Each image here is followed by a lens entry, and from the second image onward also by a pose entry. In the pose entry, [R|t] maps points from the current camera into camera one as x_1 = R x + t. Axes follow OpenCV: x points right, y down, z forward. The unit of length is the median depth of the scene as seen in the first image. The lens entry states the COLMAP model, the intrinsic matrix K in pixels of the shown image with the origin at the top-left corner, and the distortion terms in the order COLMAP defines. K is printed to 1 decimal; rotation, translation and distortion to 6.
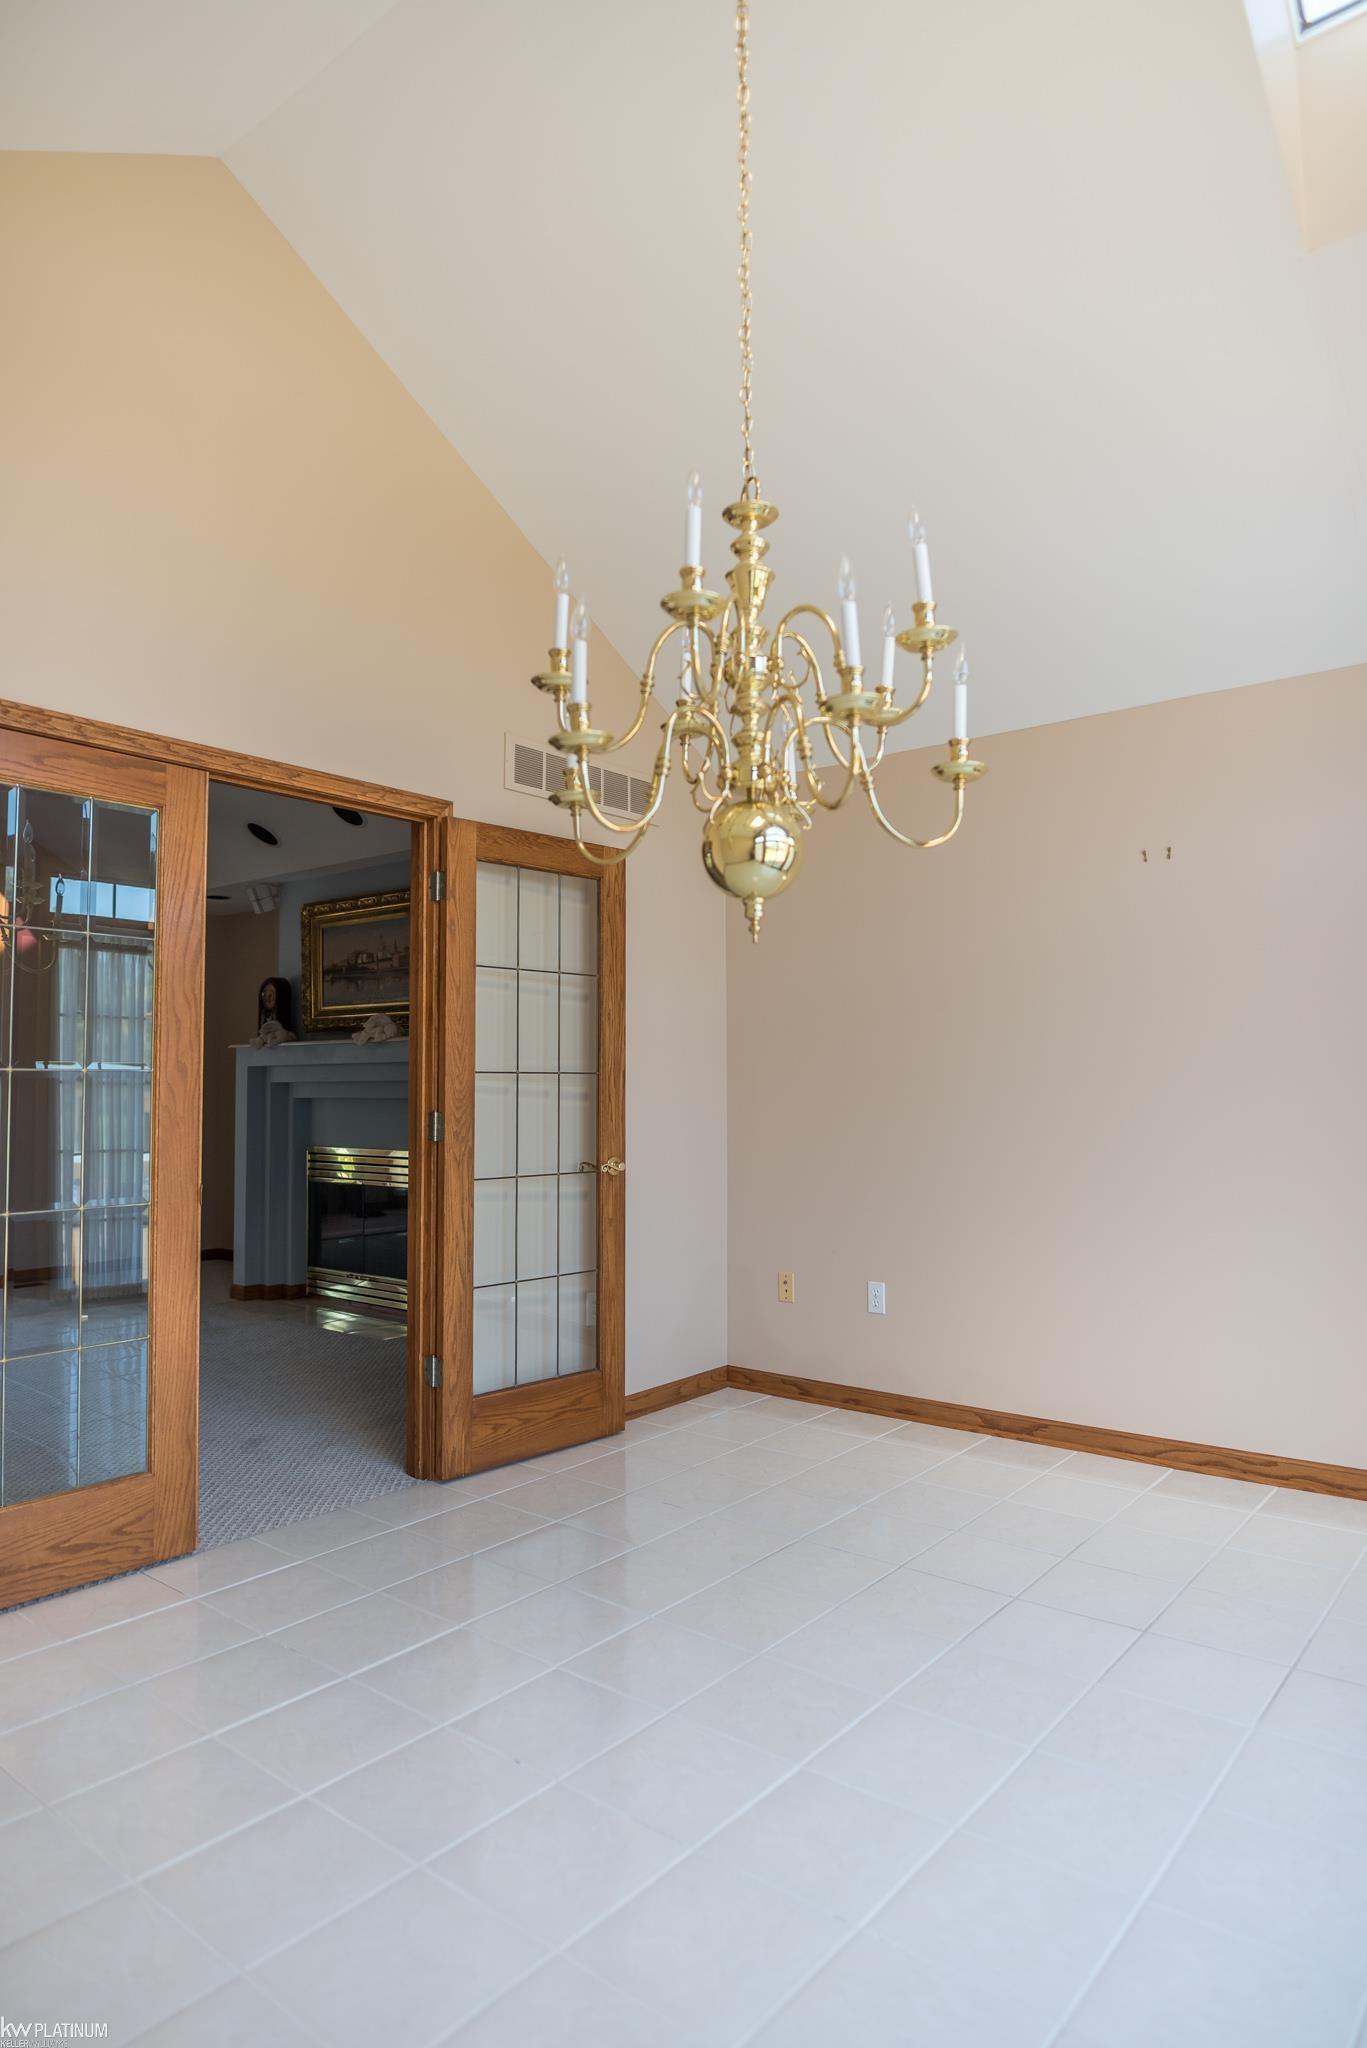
lens RADIAL K [[1195.2, 0, 680.9], [0, 1195.2, 994.8], [0, 0, 1]] dist [-0.025231, 0.001593]
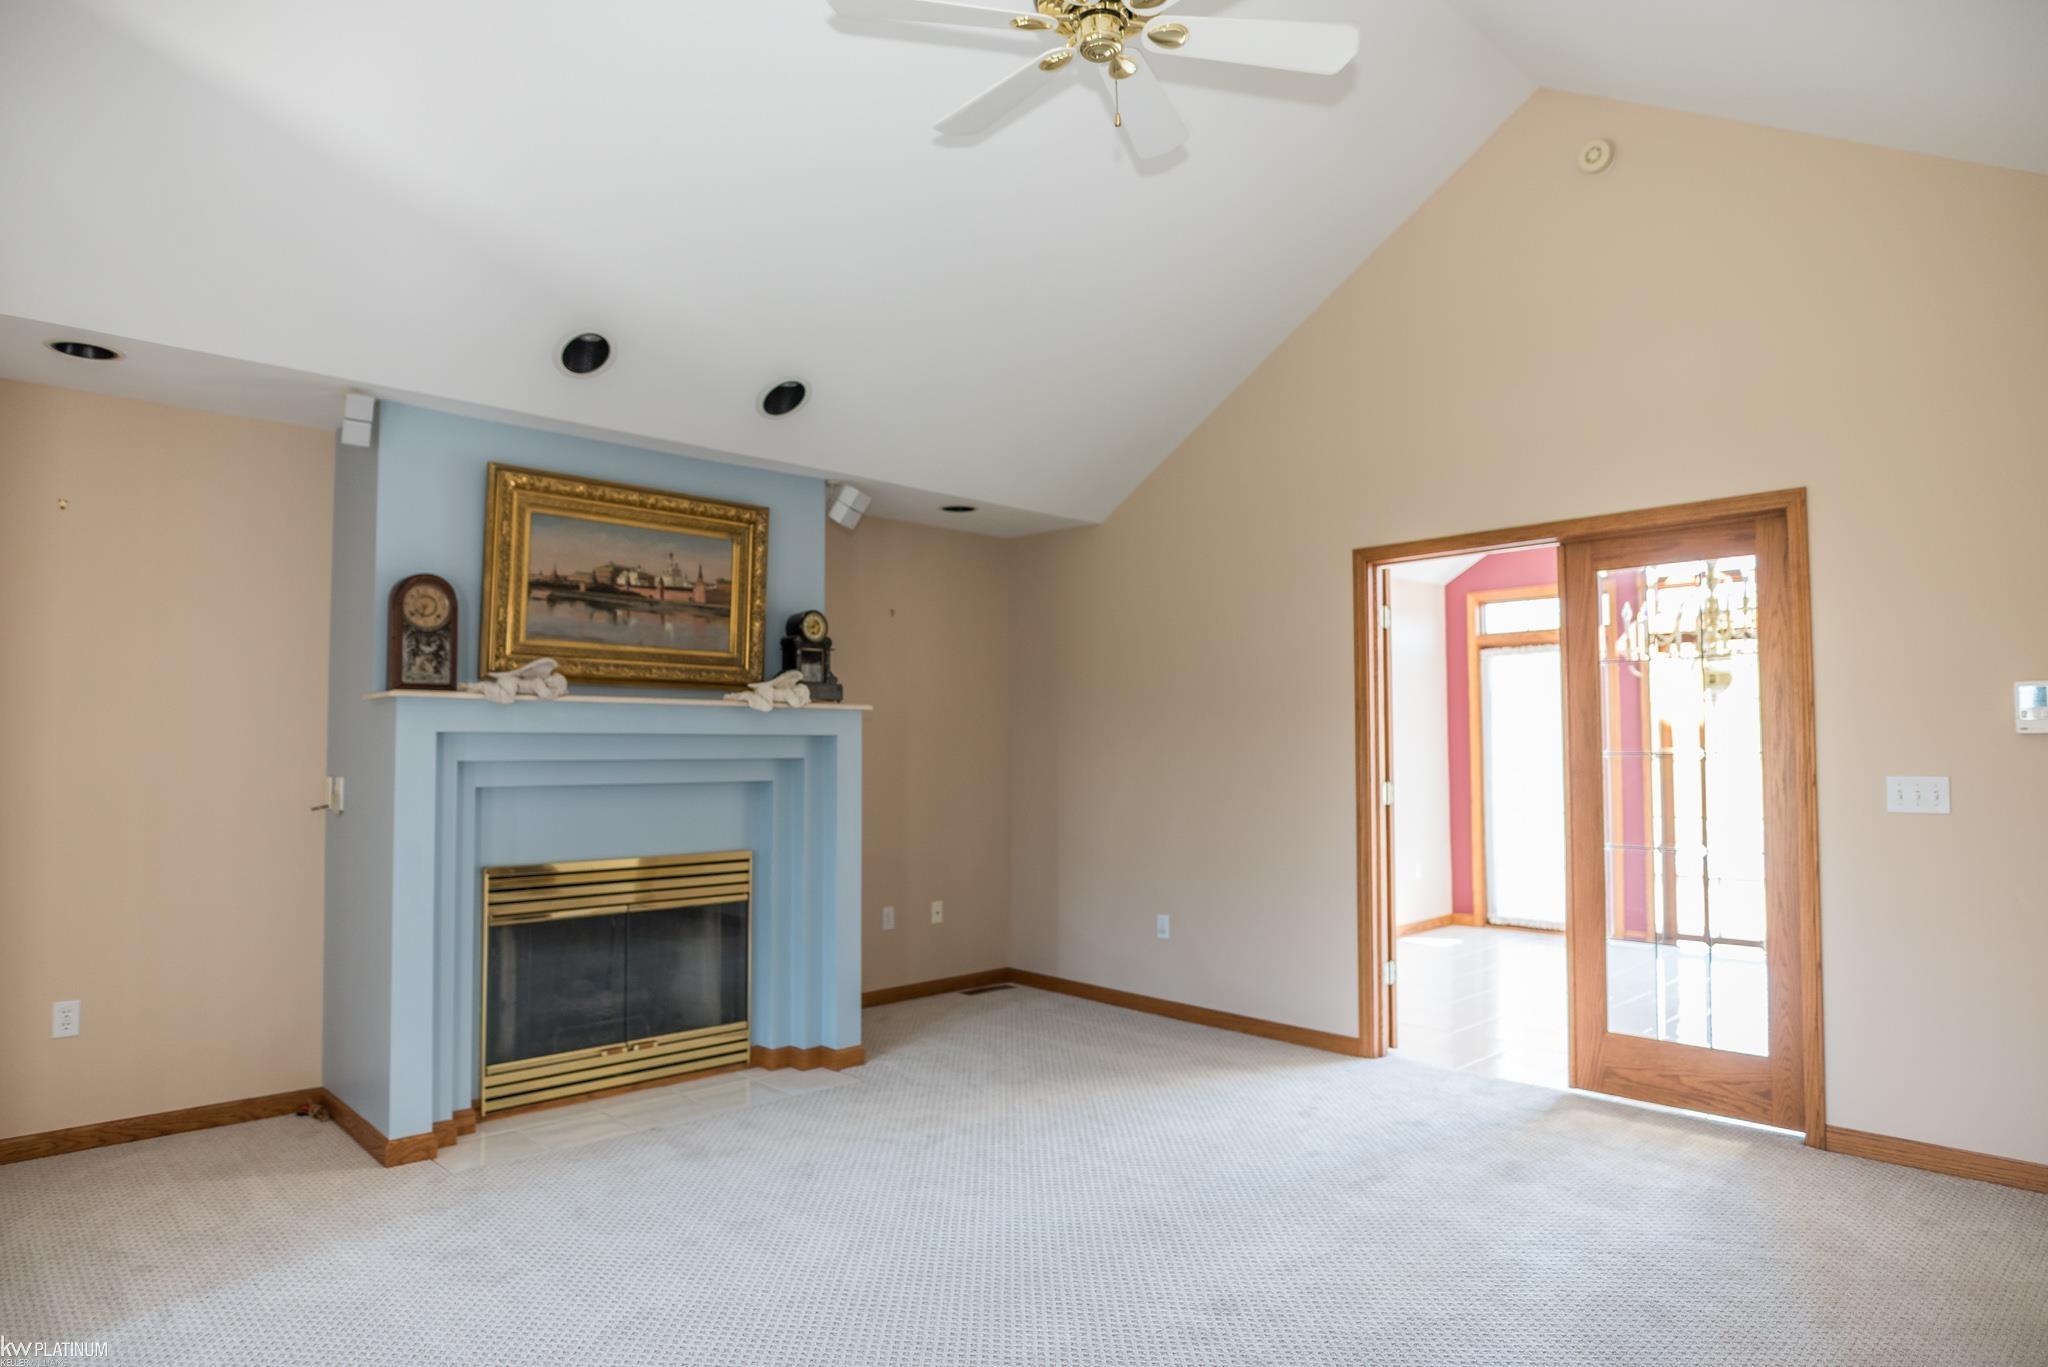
lens RADIAL K [[1195.2, 0, 1024.0], [0, 1195.2, 683.5], [0, 0, 1]] dist [-0.025231, 0.001593]
pose [[0.159322, 0.061092, 0.985335, -0.889566], [-0.077515, 0.995776, -0.049206, 0.044587], [-0.984179, -0.068539, 0.163385, 0.661516]]
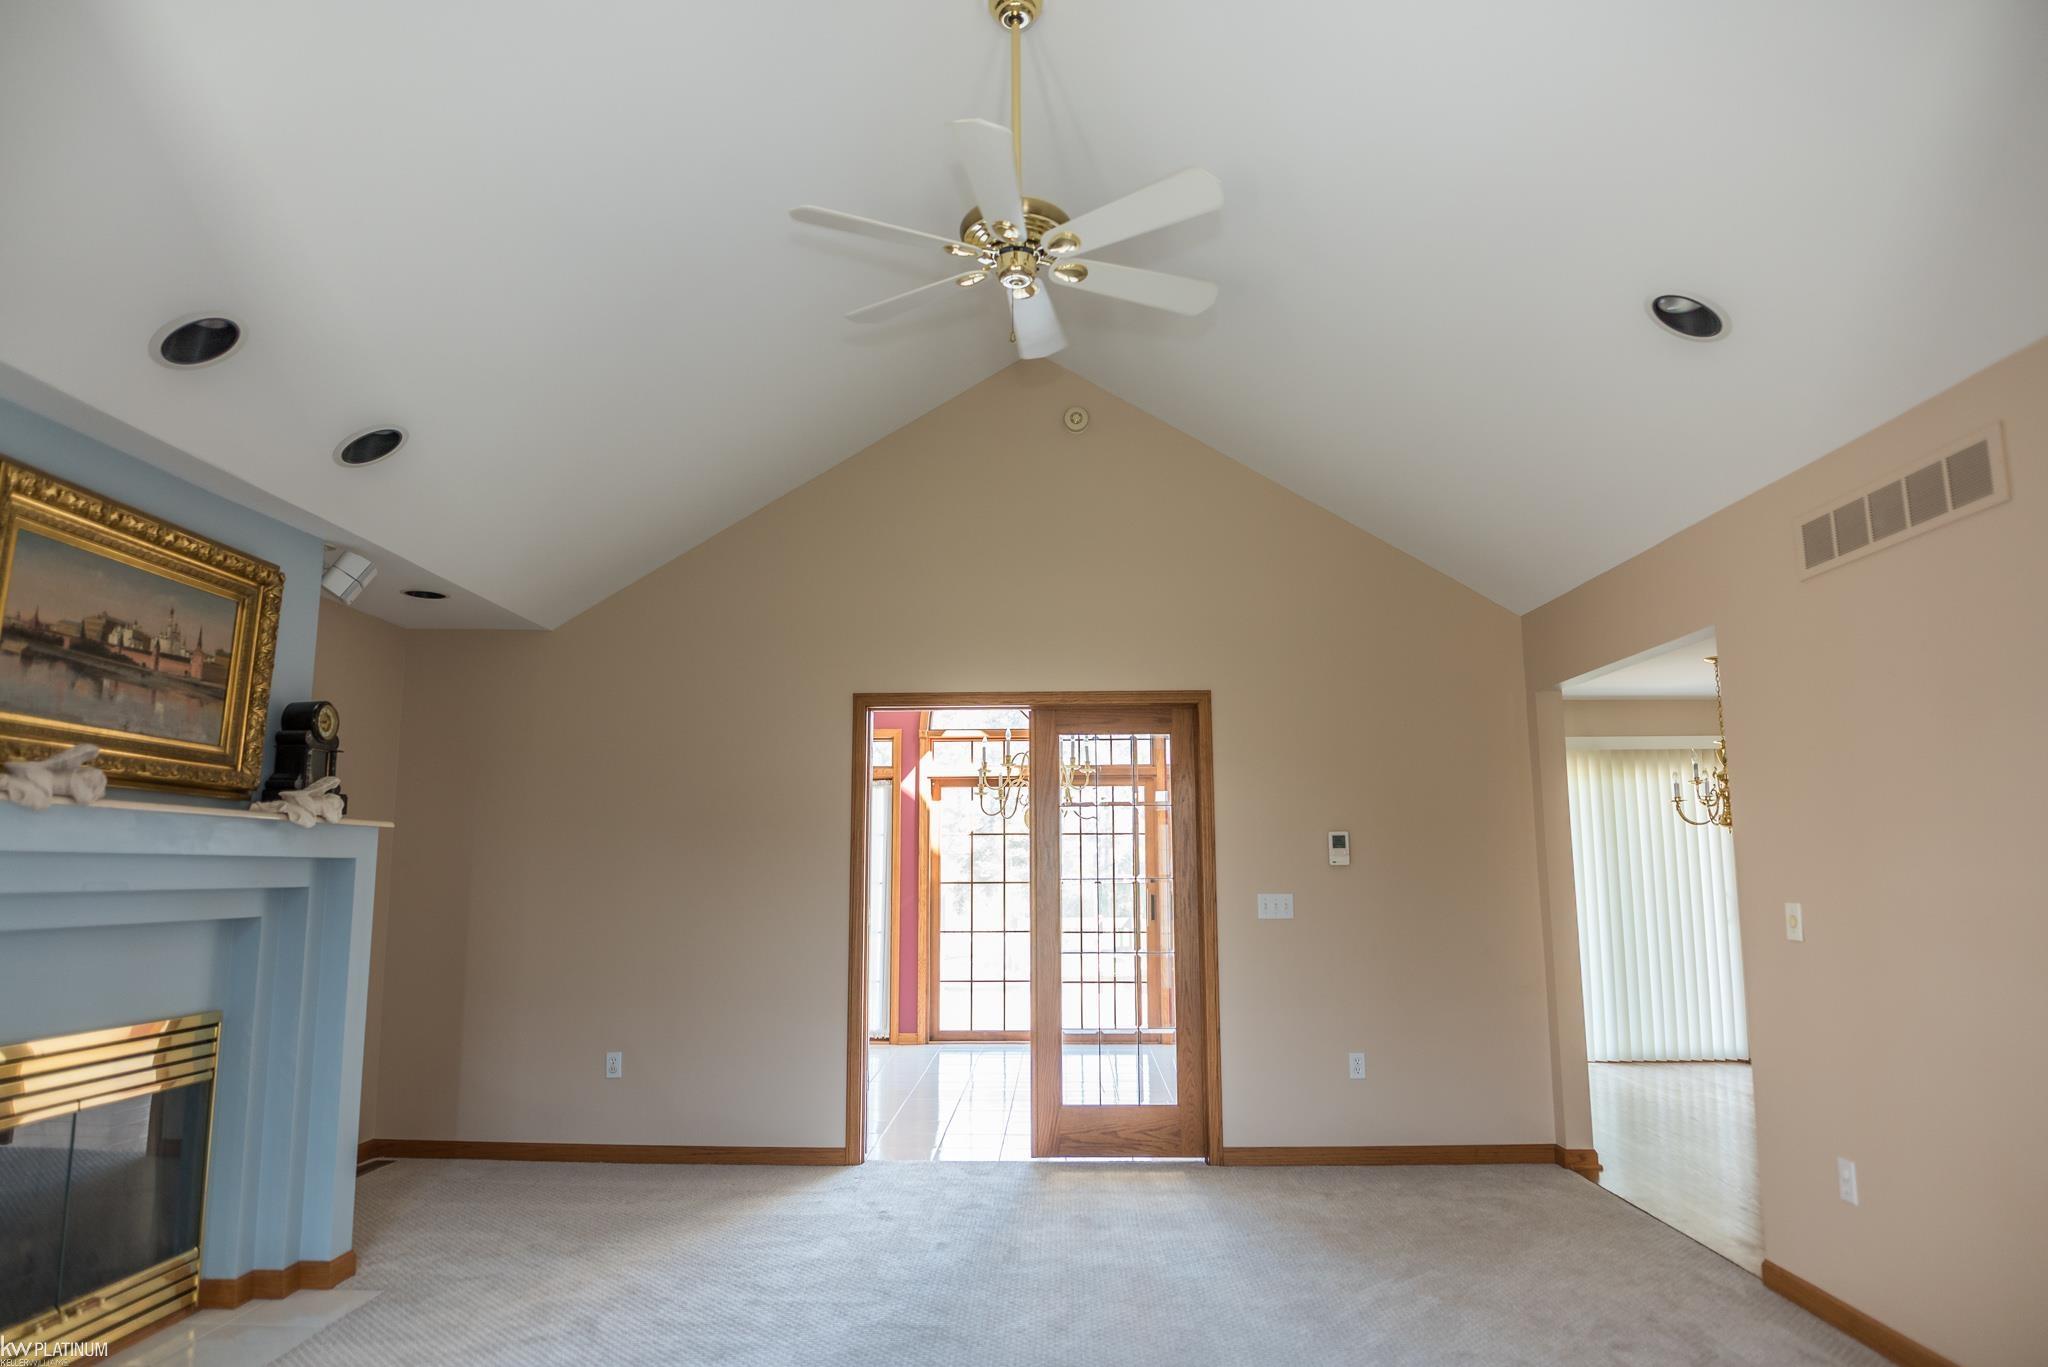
lens RADIAL K [[1214.2, 0, 1024.0], [0, 1214.2, 683.5], [0, 0, 1]] dist [-0.025862, -0.000011]
pose [[-0.585038, 0.132789, 0.800061, -0.869190], [-0.057338, 0.977263, -0.204128, 0.066832], [-0.808976, -0.165297, -0.564123, 0.969812]]
